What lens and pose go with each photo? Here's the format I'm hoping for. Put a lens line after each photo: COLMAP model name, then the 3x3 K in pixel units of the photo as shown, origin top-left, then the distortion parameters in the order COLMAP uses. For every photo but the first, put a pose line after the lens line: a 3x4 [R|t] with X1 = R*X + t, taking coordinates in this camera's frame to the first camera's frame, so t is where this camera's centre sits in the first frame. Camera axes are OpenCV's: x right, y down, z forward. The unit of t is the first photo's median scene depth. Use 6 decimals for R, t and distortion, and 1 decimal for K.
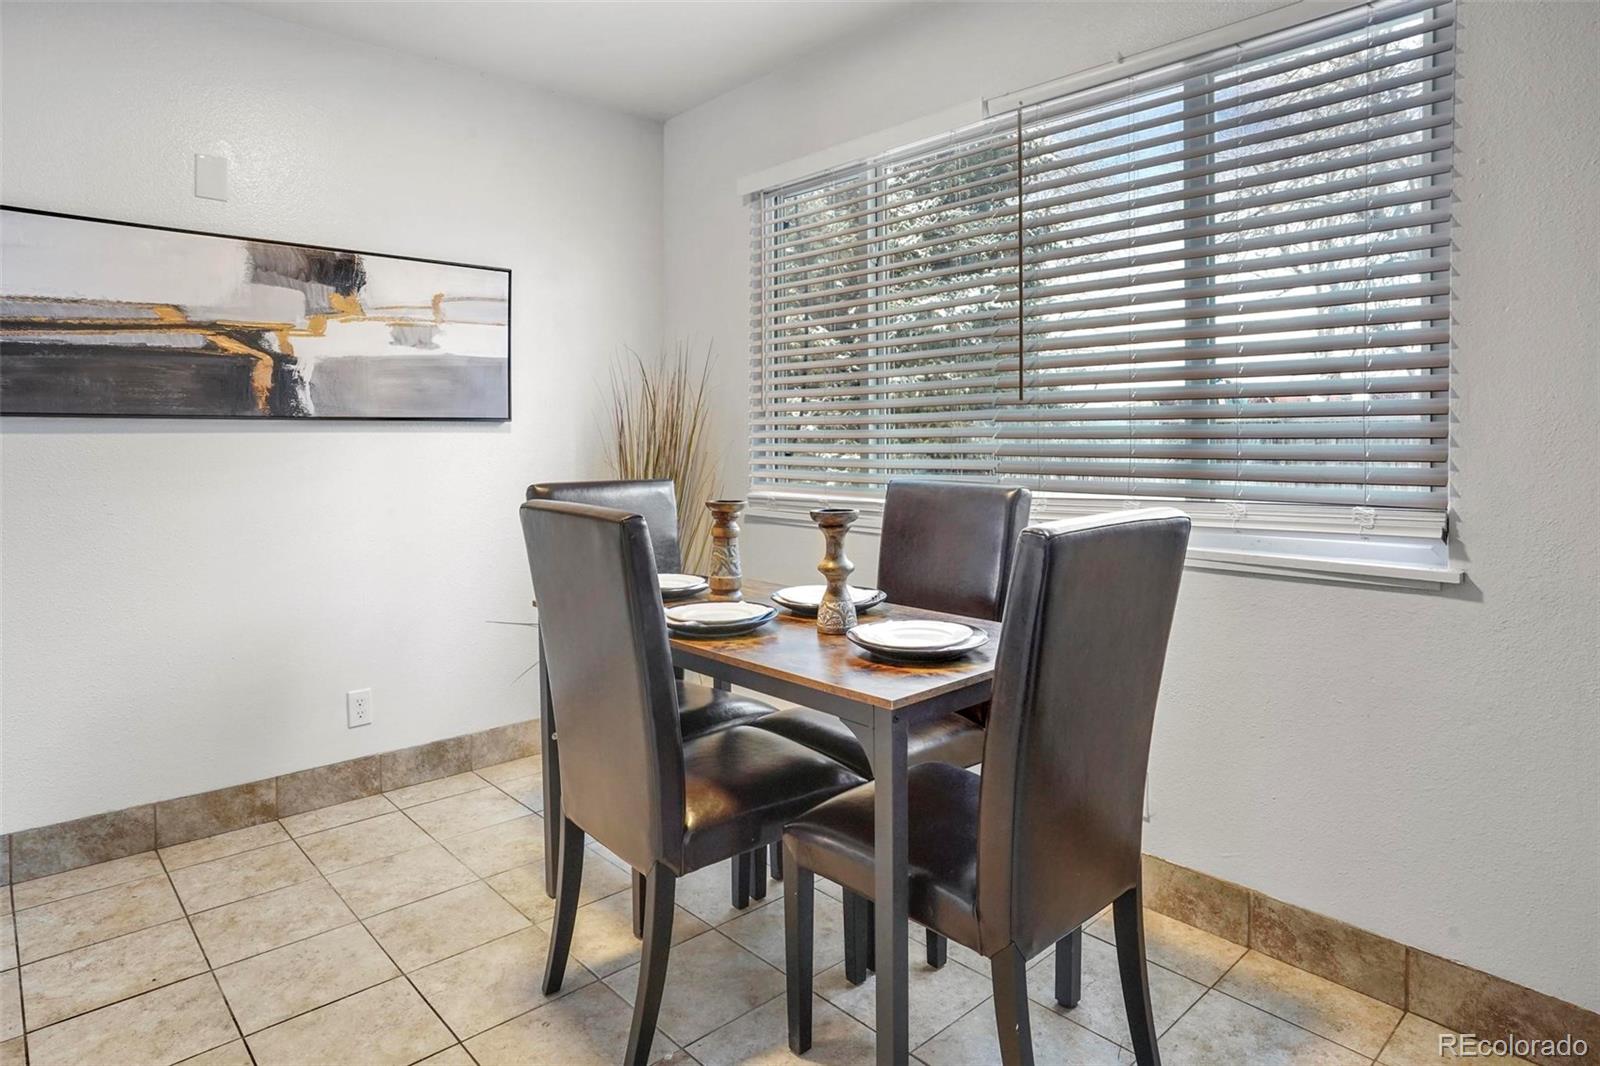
lens RADIAL K [[925.1, 0, 788.7], [0, 925.1, 453.5], [0, 0, 1]] dist [-0.044663, 0.035511]
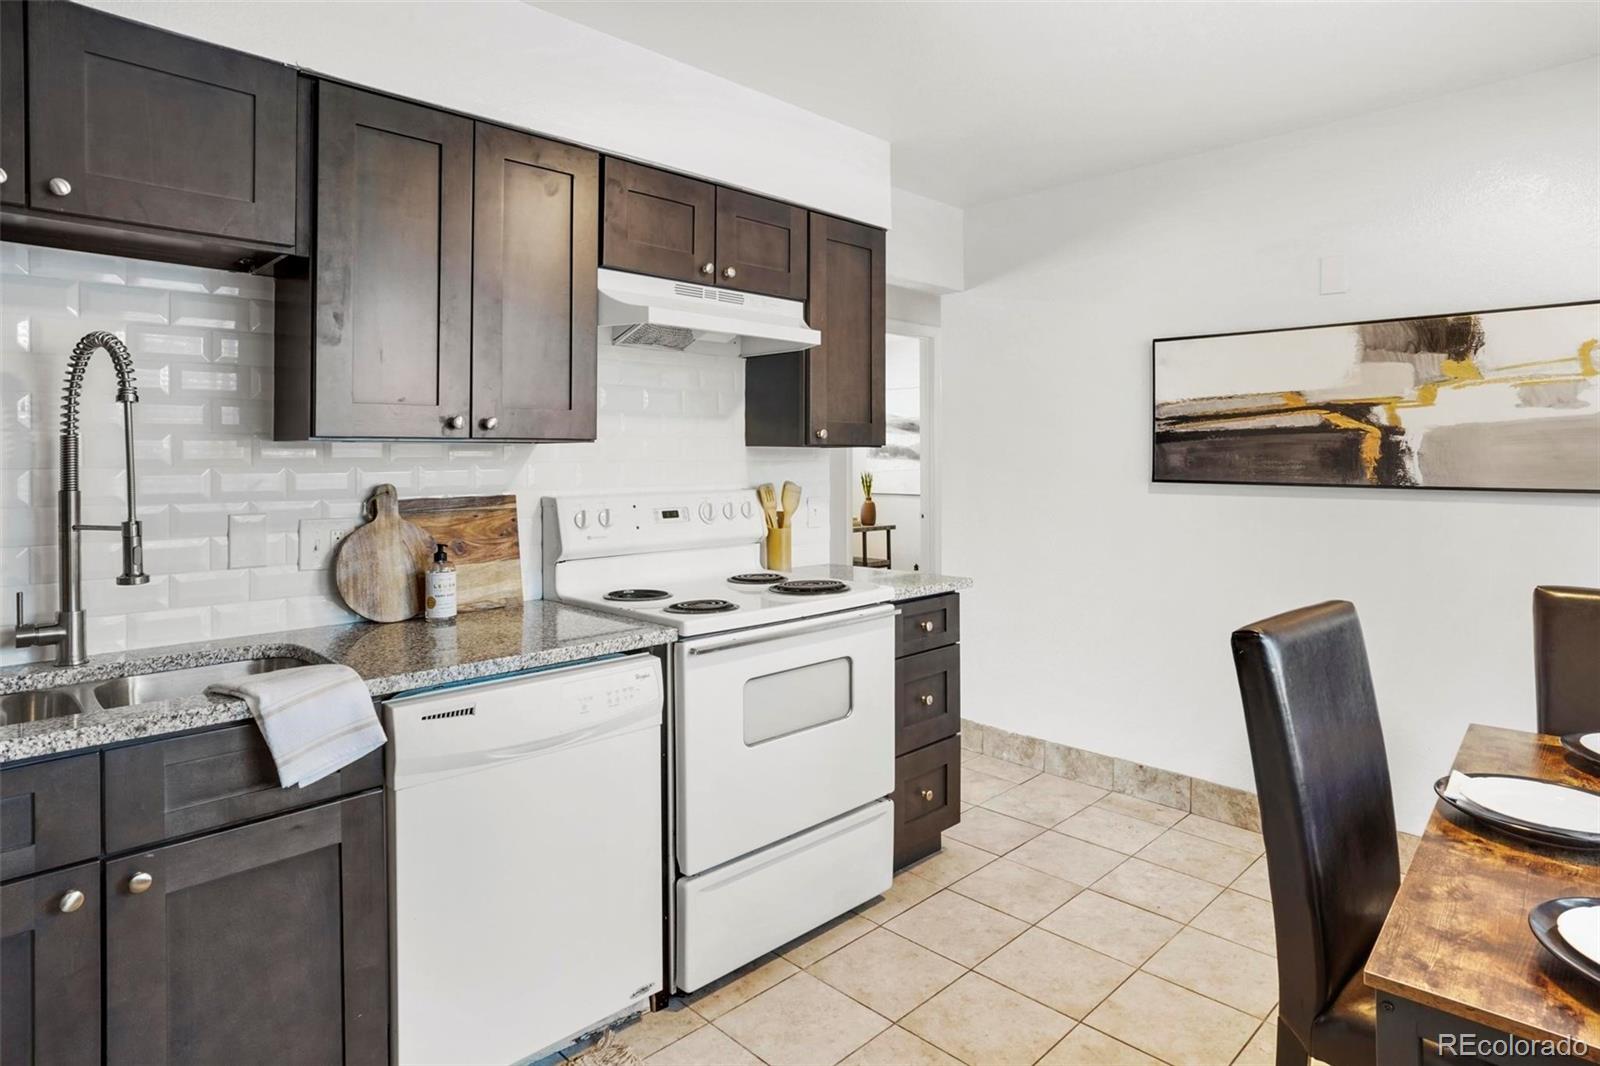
lens RADIAL K [[882.5, 0, 799.9], [0, 882.5, 458.0], [0, 0, 1]] dist [-0.044777, 0.024679]
pose [[0.047167, 0.005390, -0.998872, 0.407563], [-0.019389, 0.999802, 0.004480, -0.063368], [0.998699, 0.019156, 0.047262, 0.279400]]
